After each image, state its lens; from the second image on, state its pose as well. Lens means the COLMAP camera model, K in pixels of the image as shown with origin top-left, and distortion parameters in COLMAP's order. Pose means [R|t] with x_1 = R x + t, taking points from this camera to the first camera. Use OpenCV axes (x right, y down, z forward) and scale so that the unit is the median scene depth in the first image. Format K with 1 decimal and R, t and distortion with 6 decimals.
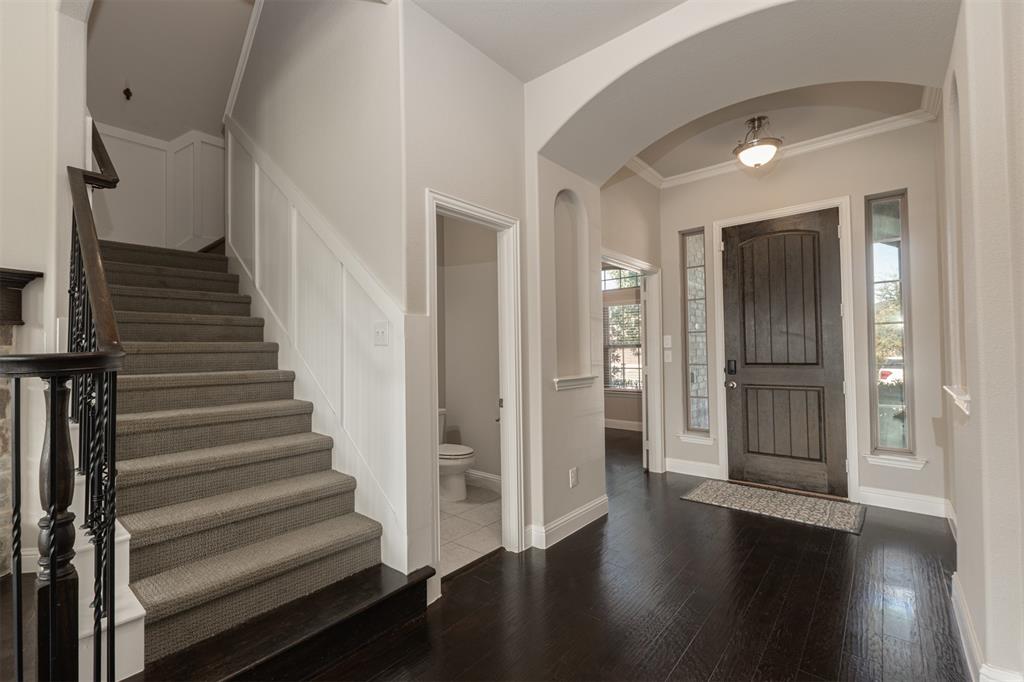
lens RADIAL K [[448.0, 0, 509.2], [0, 448.0, 341.6], [0, 0, 1]] dist [-0.010174, -0.000704]
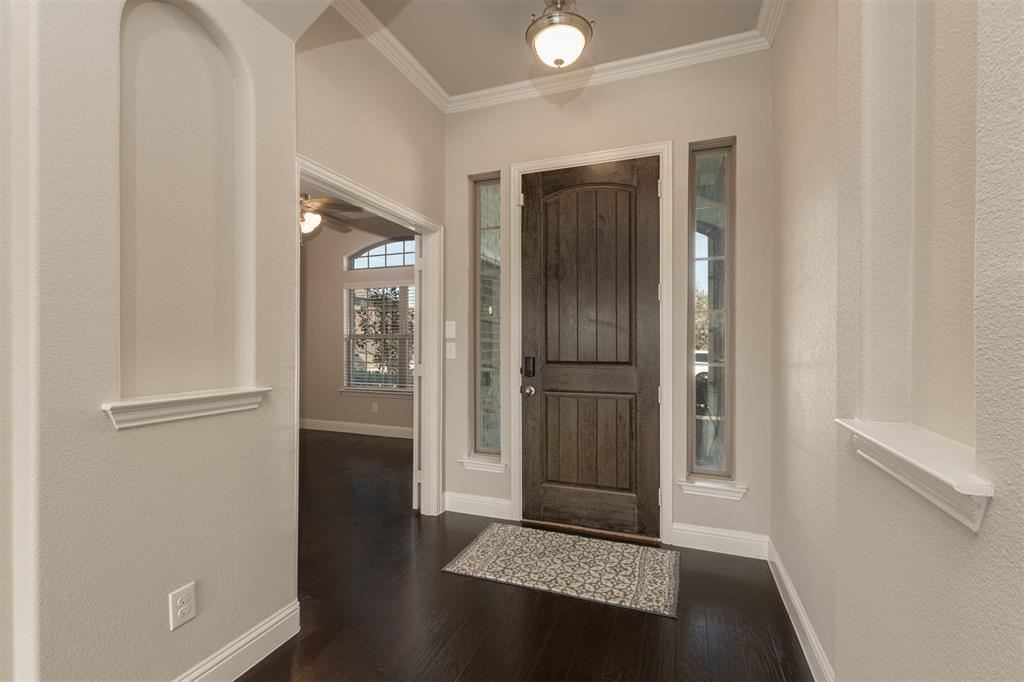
lens RADIAL K [[448.0, 0, 512.8], [0, 448.0, 340.4], [0, 0, 1]] dist [-0.010174, -0.000704]
pose [[0.940975, 0.017043, 0.338047, 0.234333], [-0.023038, 0.999640, 0.013730, 0.005427], [-0.337691, -0.020707, 0.941029, 0.334907]]
